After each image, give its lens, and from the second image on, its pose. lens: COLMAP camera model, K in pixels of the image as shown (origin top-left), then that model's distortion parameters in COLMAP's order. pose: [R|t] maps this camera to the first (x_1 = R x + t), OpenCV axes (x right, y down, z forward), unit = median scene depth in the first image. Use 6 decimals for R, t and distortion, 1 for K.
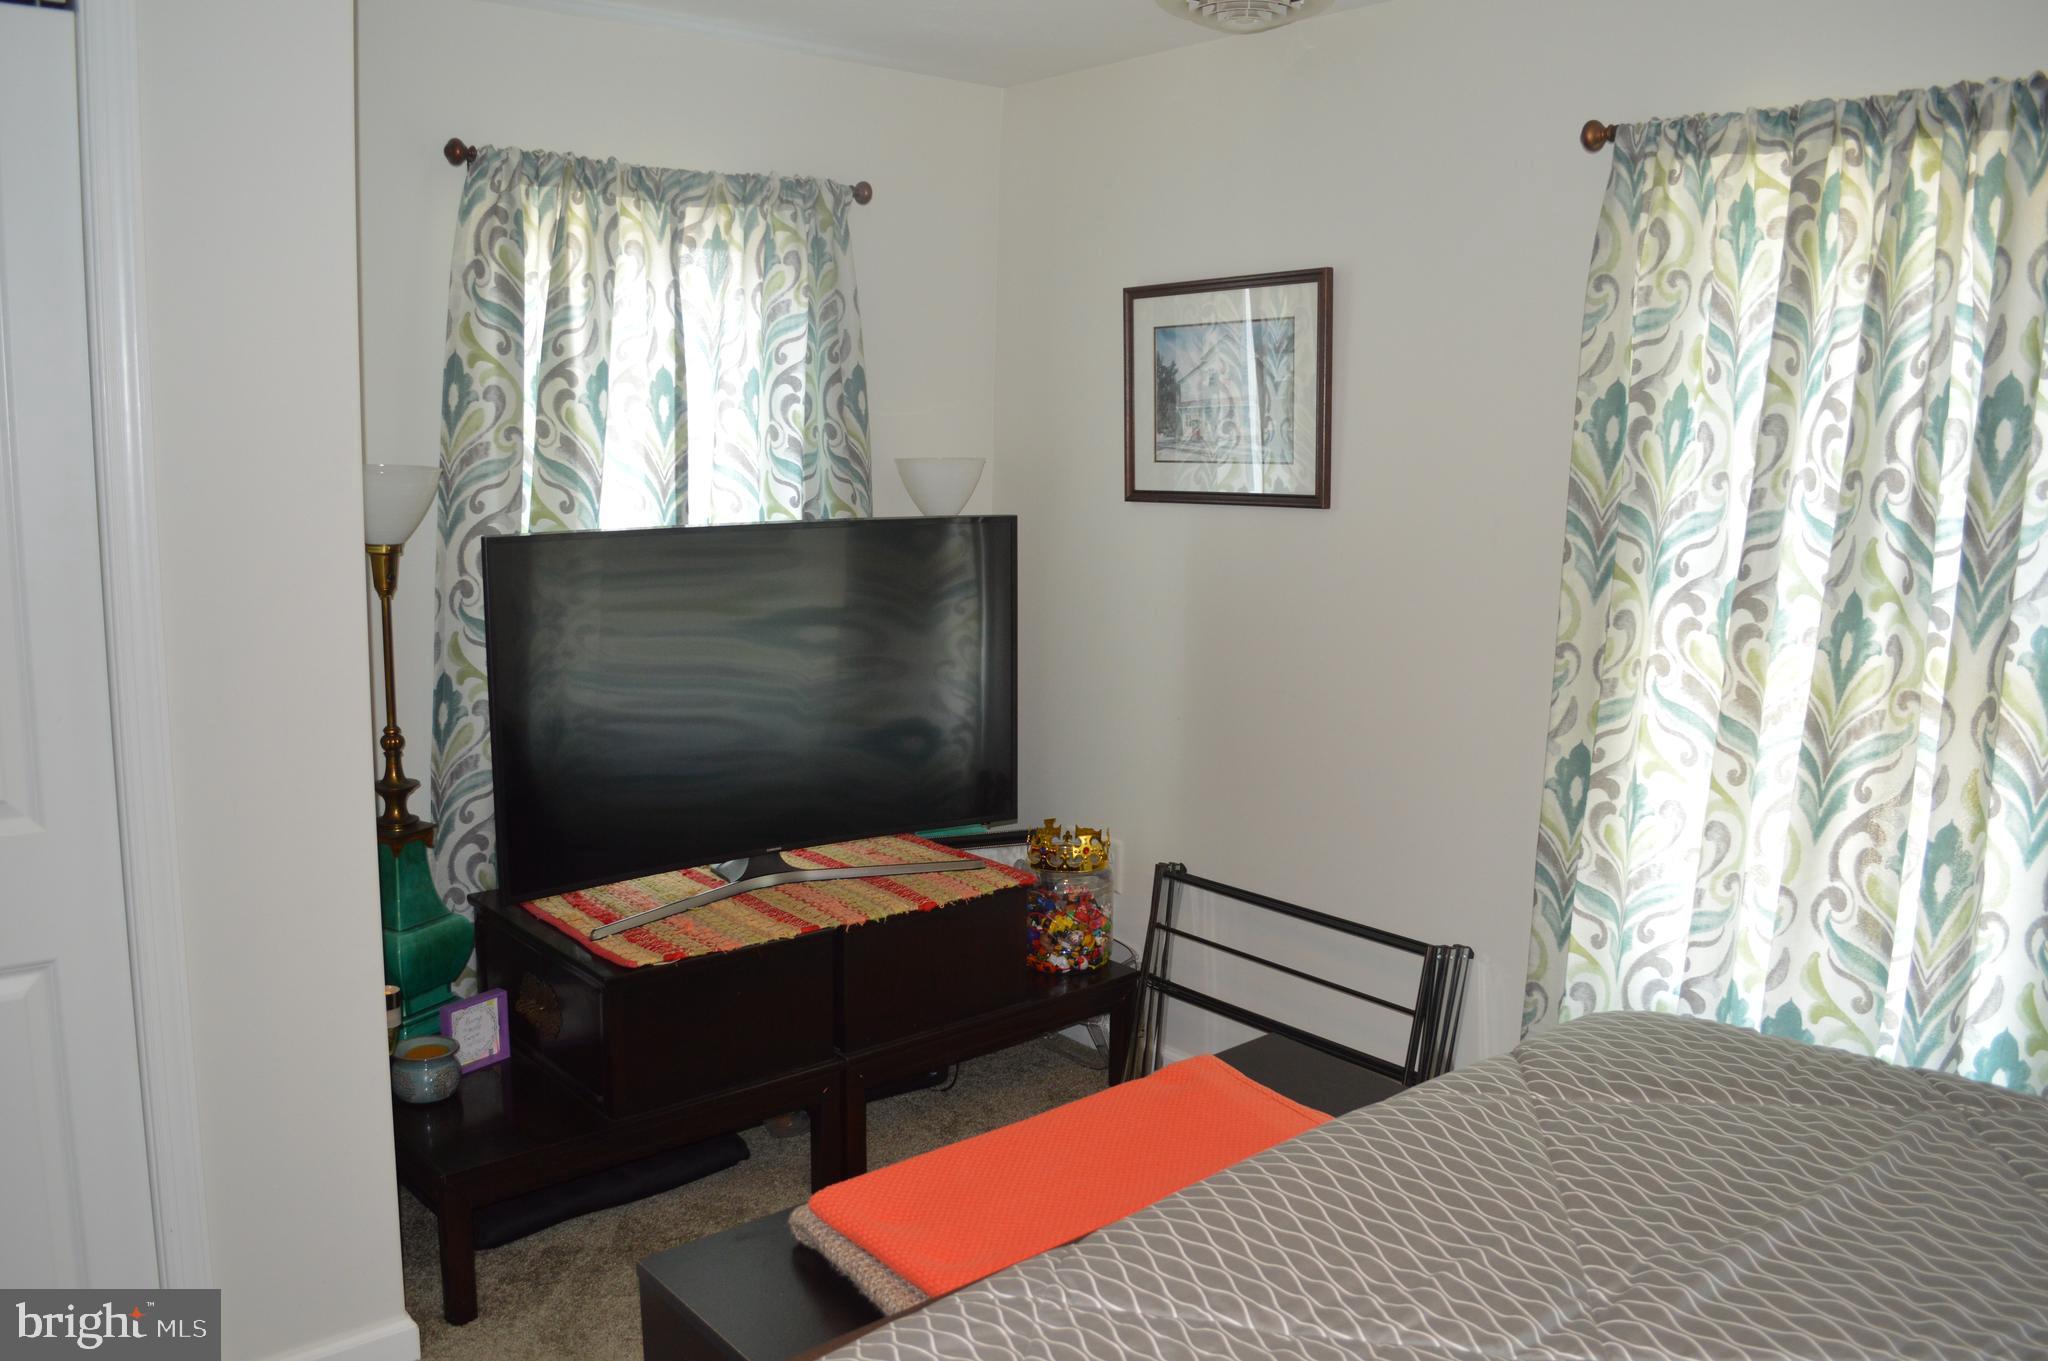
lens RADIAL K [[1626.4, 0, 1029.5], [0, 1626.4, 691.6], [0, 0, 1]] dist [-0.088953, 0.018431]
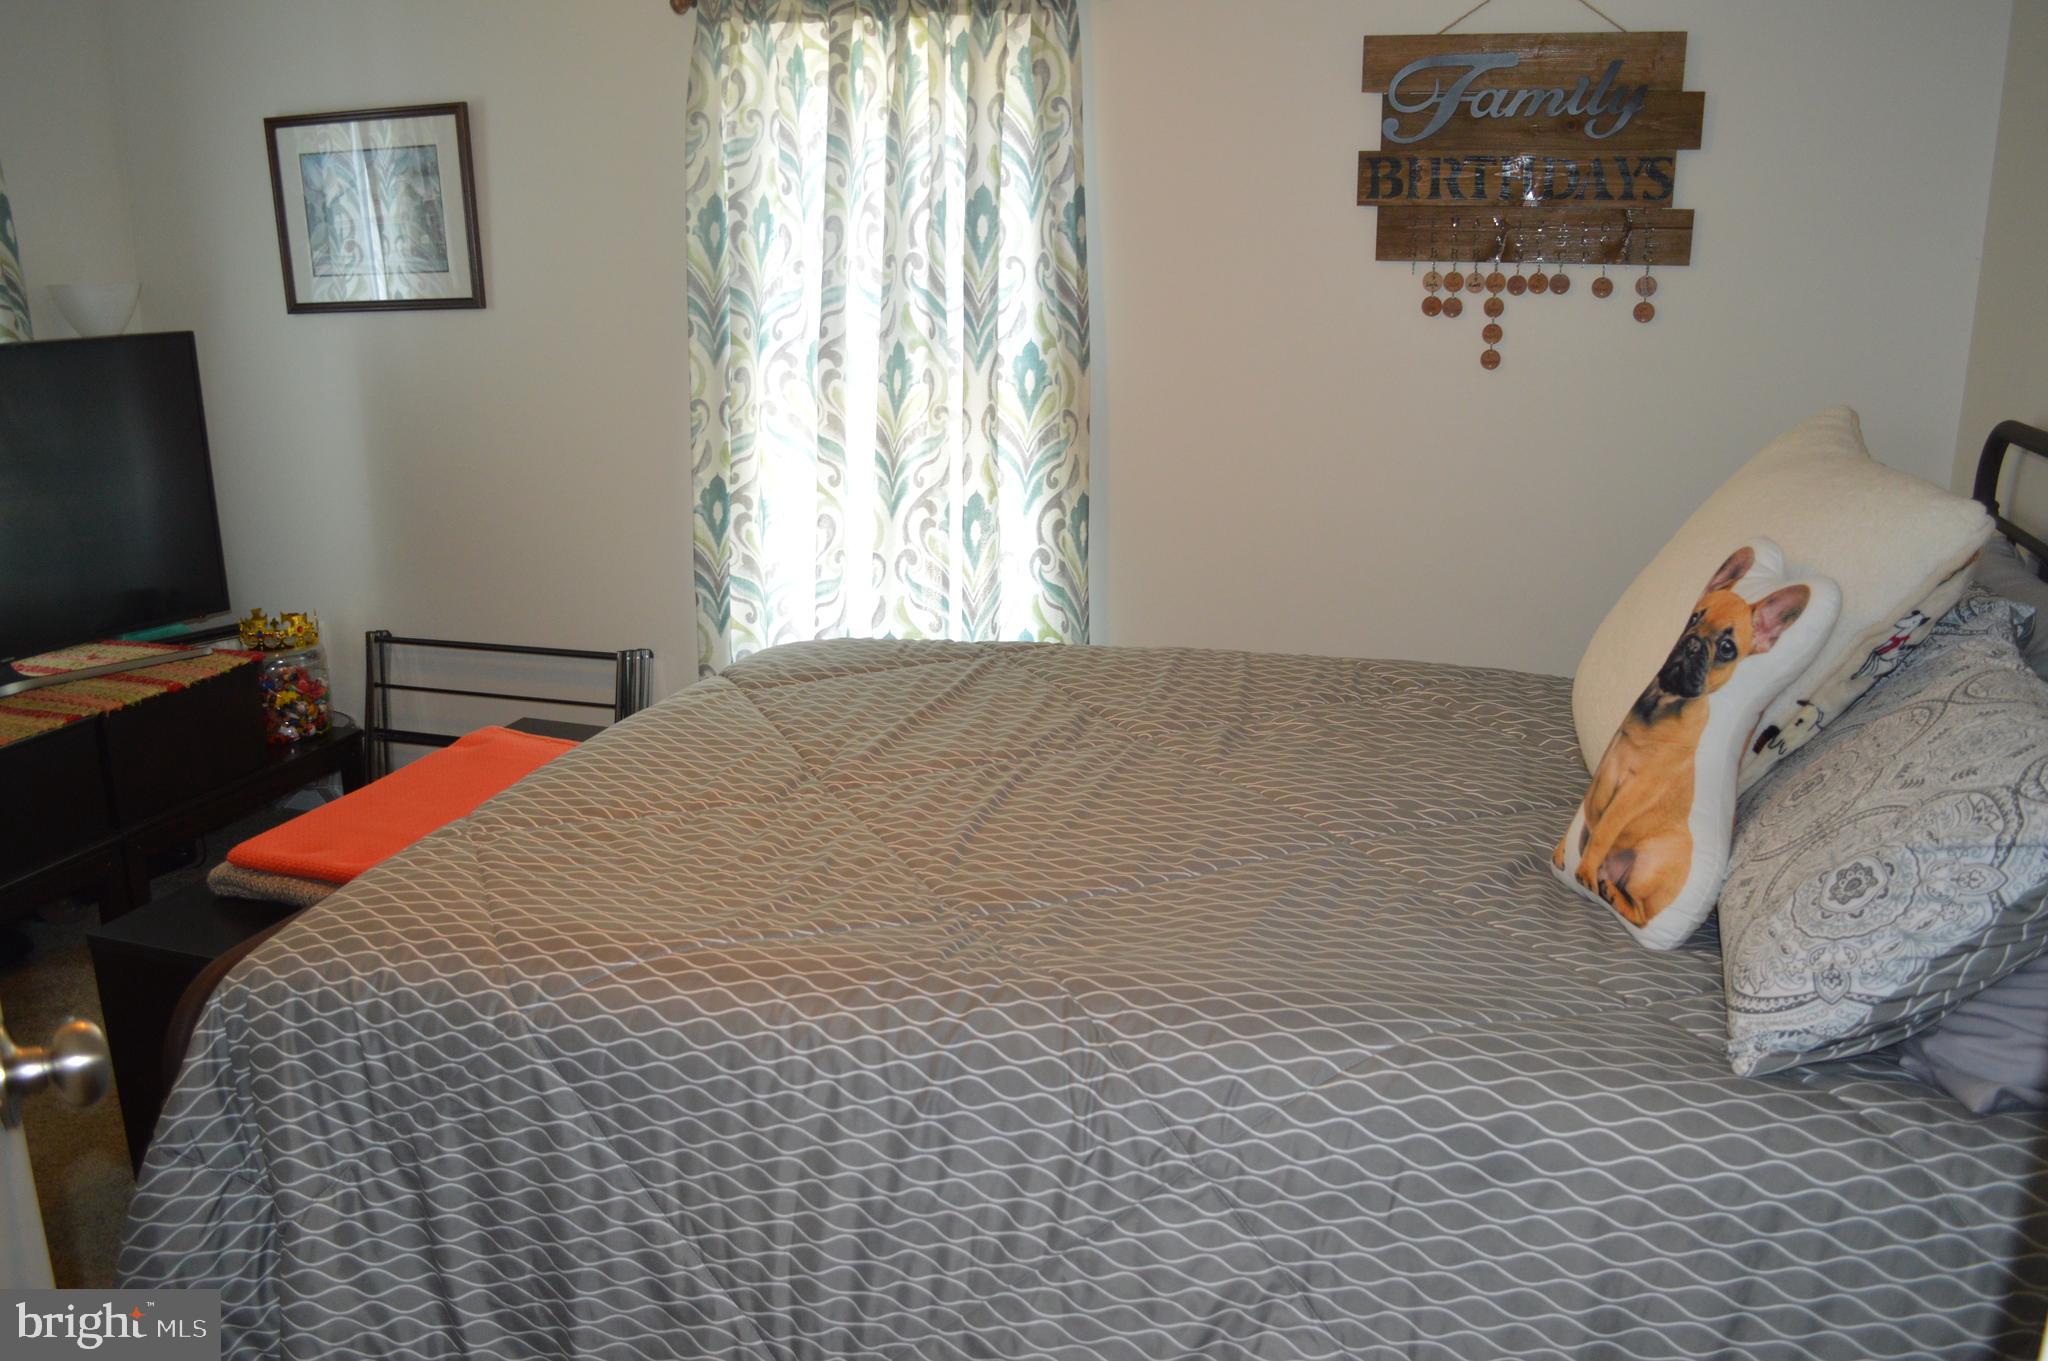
lens RADIAL K [[1626.4, 0, 1022.7], [0, 1626.4, 673.6], [0, 0, 1]] dist [-0.088953, 0.018431]
pose [[0.841341, -0.151230, 0.518917, -0.169578], [0.100178, 0.987056, 0.125240, 0.055646], [-0.531140, -0.053386, 0.845600, -0.277236]]
